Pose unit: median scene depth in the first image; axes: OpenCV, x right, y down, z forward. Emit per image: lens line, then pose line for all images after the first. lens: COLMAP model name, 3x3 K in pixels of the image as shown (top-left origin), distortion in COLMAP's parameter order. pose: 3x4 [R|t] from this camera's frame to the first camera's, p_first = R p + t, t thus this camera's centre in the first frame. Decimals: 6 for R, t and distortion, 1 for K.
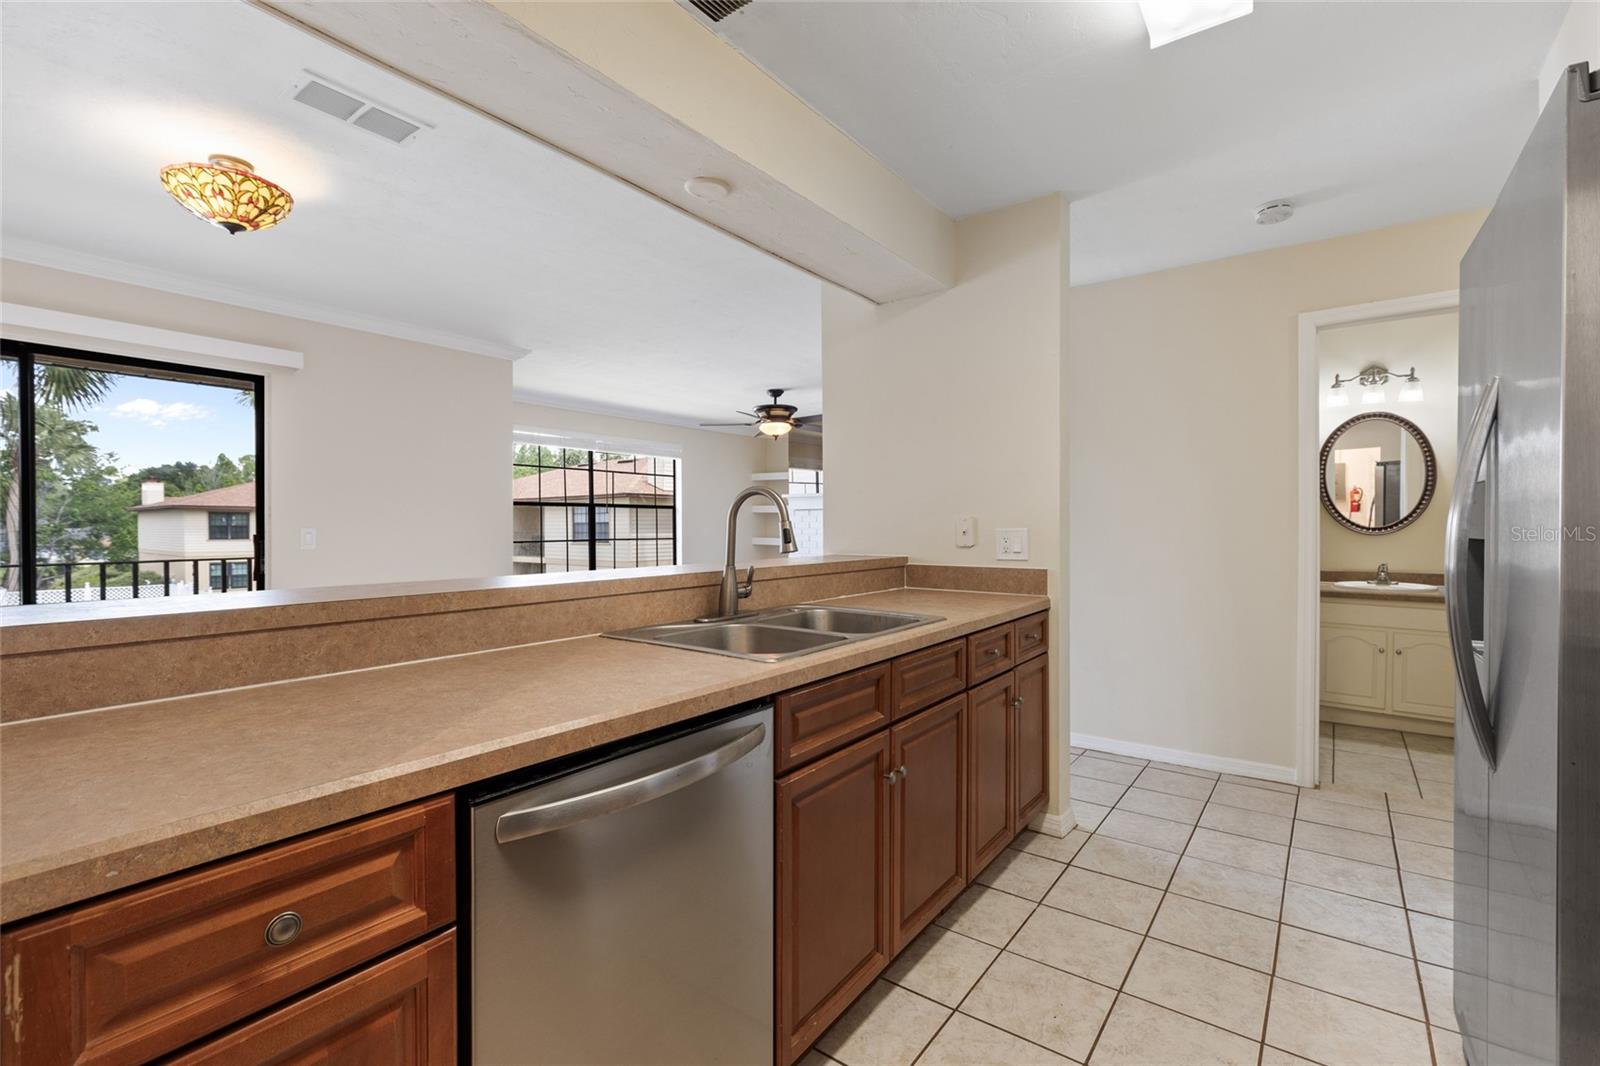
lens RADIAL K [[714.5, 0, 810.5], [0, 714.5, 528.1], [0, 0, 1]] dist [0.003985, 0.000215]
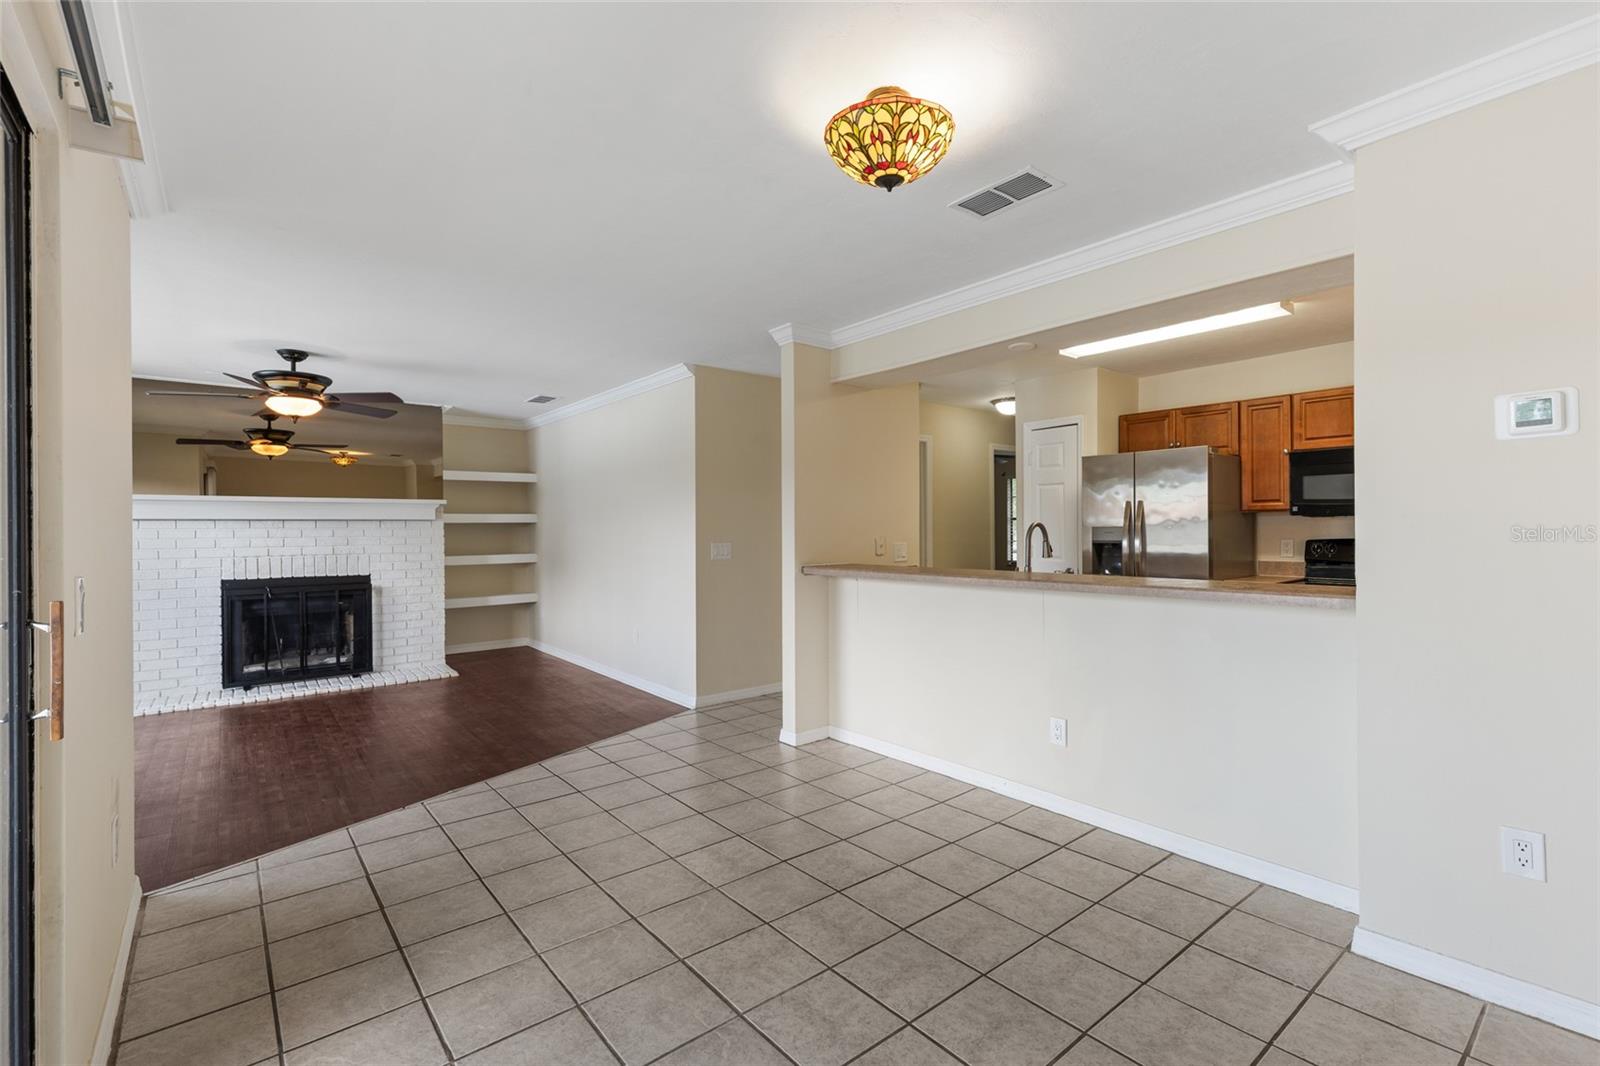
lens RADIAL K [[714.5, 0, 810.0], [0, 714.5, 531.5], [0, 0, 1]] dist [0.003985, 0.000215]
pose [[0.251319, -0.000138, 0.967904, -1.572324], [0.009063, 0.999956, -0.002210, -0.026153], [-0.967862, 0.009327, 0.251310, 0.893221]]
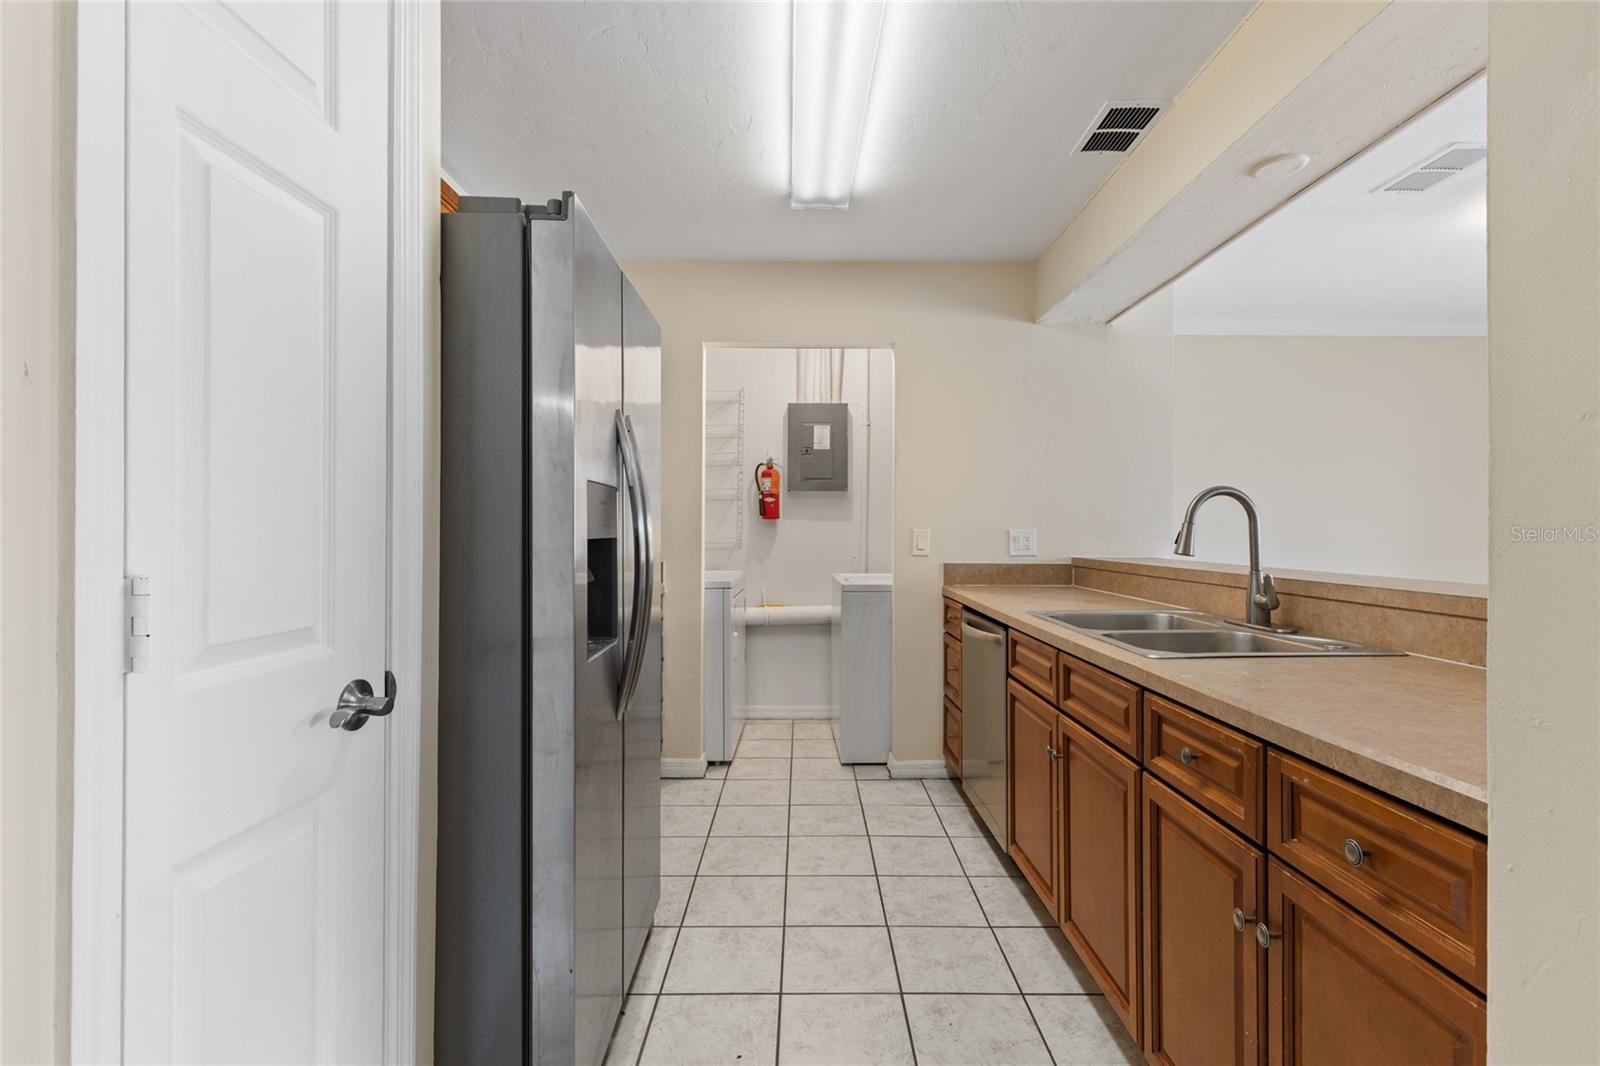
lens RADIAL K [[714.5, 0, 808.1], [0, 714.5, 531.2], [0, 0, 1]] dist [0.003985, 0.000215]
pose [[-0.802258, -0.000323, -0.596977, 0.758108], [-0.005728, 0.999958, 0.007156, -0.002669], [0.596950, 0.009160, -0.802226, 1.161263]]
